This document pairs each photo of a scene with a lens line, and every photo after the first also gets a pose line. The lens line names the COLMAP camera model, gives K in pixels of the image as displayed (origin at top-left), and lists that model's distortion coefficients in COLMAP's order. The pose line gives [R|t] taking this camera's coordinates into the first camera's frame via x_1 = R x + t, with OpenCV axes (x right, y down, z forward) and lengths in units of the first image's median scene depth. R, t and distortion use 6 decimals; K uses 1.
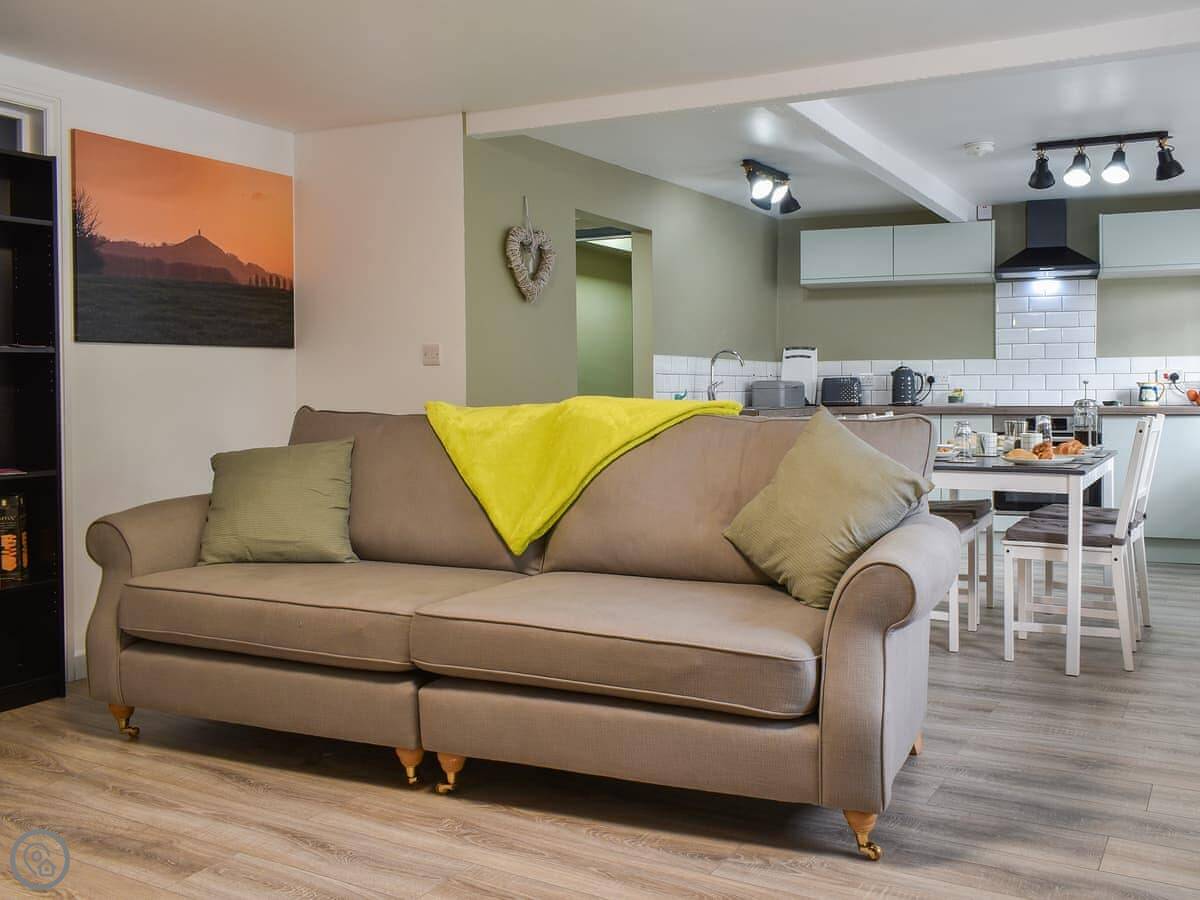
lens RADIAL K [[1182.8, 0, 598.6], [0, 1182.8, 441.7], [0, 0, 1]] dist [-0.041711, 0.000000]
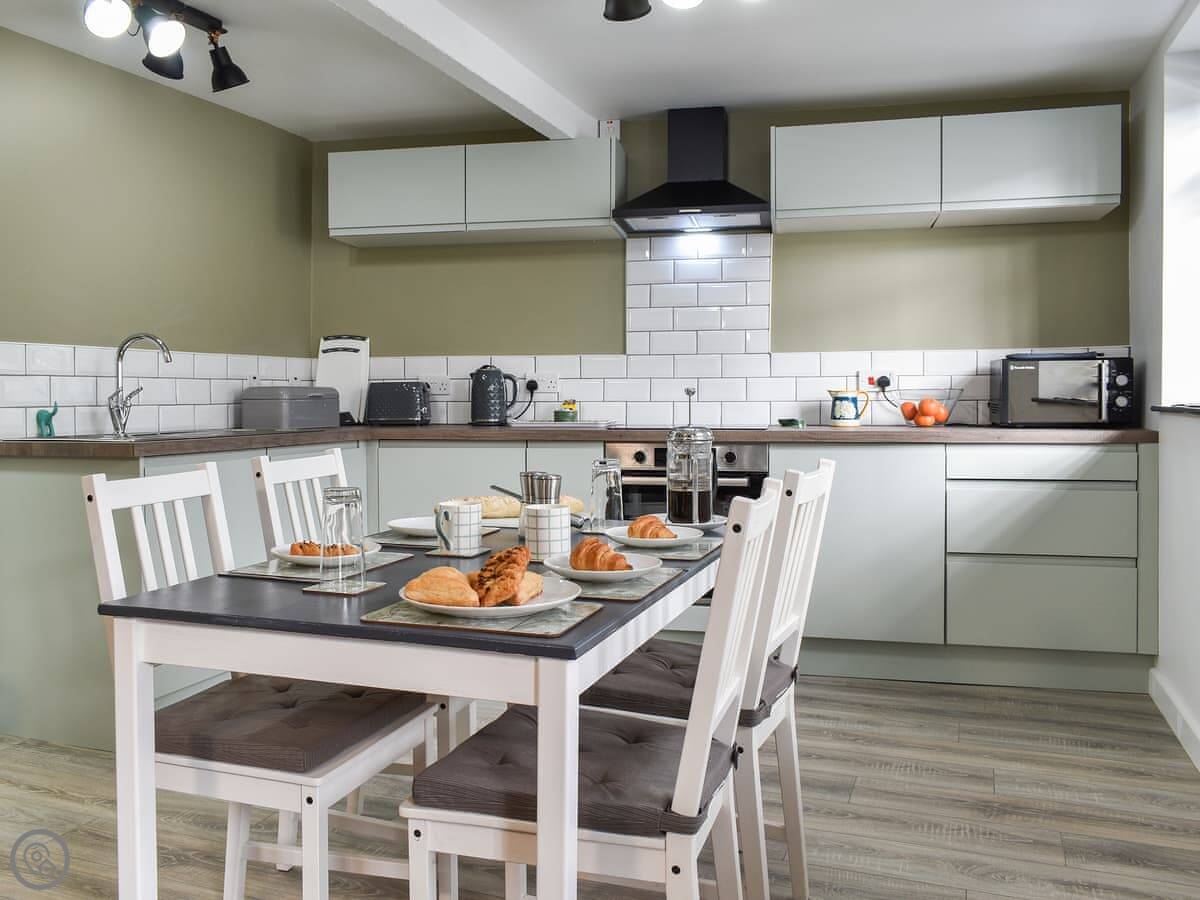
lens RADIAL K [[1032.3, 0, 600.7], [0, 1032.3, 455.4], [0, 0, 1]] dist [-0.014686, -0.004537]
pose [[0.987479, -0.007691, 0.157563, 0.236180], [0.005057, 0.999841, 0.017108, -0.024200], [-0.157670, -0.016097, 0.987361, 0.439118]]
